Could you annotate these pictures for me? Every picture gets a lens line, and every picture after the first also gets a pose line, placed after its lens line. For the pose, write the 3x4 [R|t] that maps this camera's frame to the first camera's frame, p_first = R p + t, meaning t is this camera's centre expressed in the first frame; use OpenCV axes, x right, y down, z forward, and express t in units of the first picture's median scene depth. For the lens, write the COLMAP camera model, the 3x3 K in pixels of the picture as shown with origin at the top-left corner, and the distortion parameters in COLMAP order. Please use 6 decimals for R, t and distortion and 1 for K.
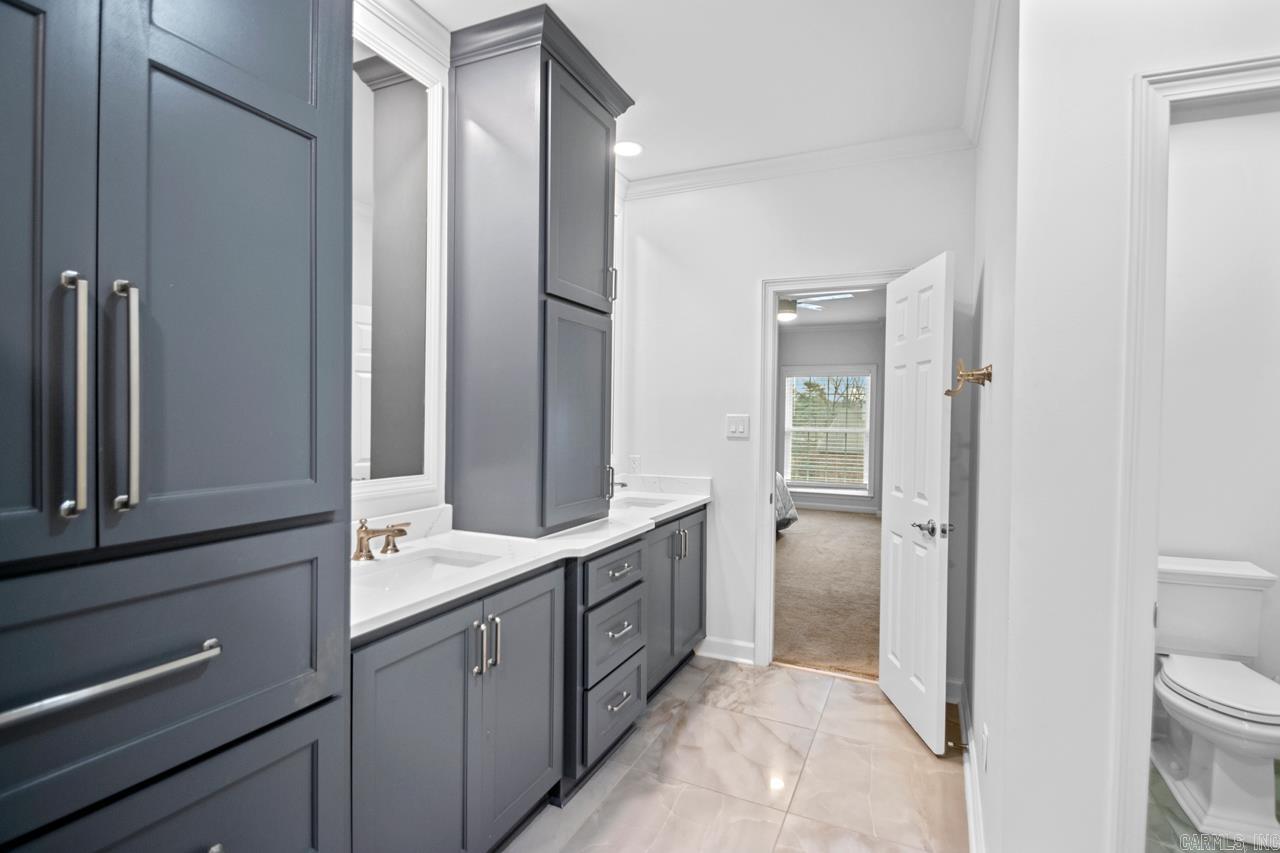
lens RADIAL K [[605.6, 0, 649.7], [0, 605.6, 427.6], [0, 0, 1]] dist [0.016103, -0.017475]
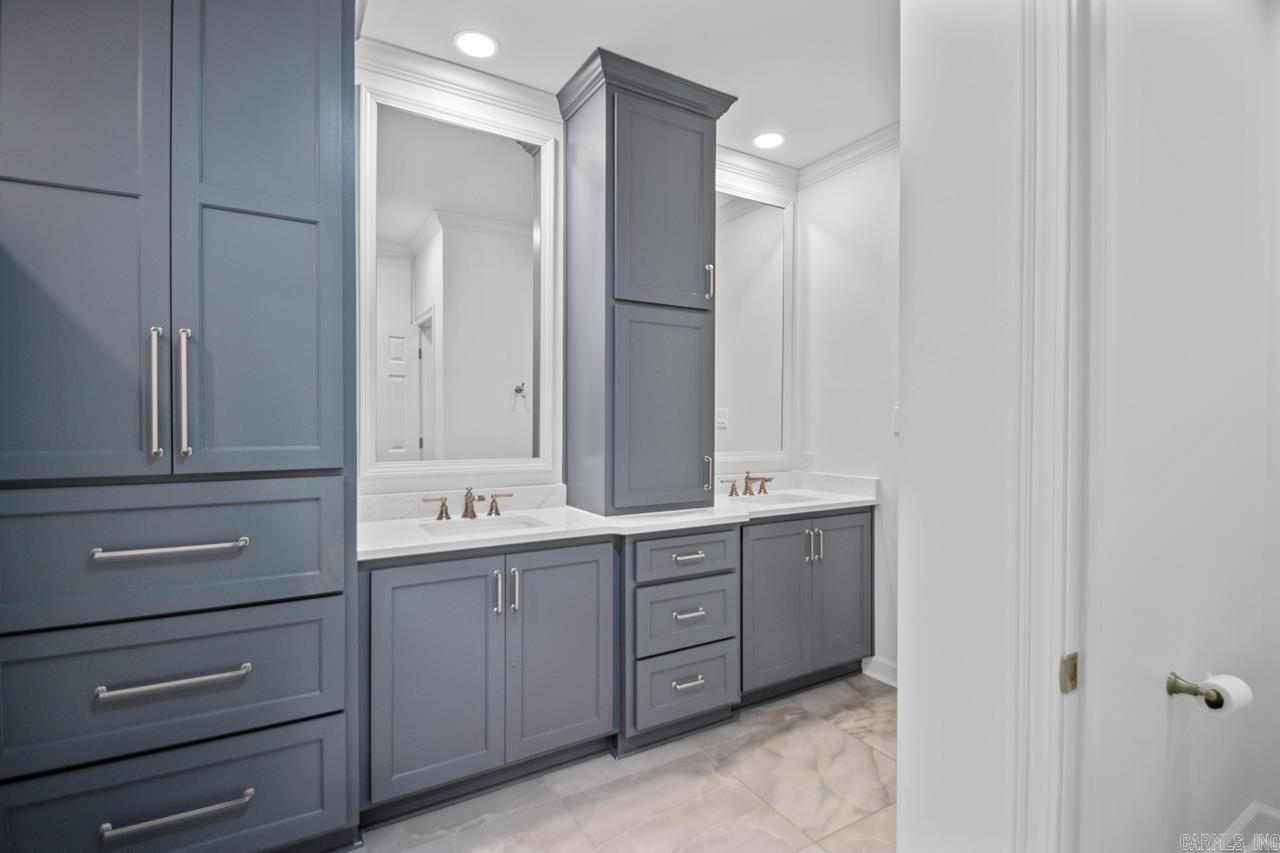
lens RADIAL K [[605.6, 0, 658.6], [0, 605.6, 427.8], [0, 0, 1]] dist [0.016103, -0.017475]
pose [[0.823111, -0.003238, -0.567871, 0.510581], [-0.002024, 0.999961, -0.008636, 0.025598], [0.567877, 0.008258, 0.823072, 0.115678]]
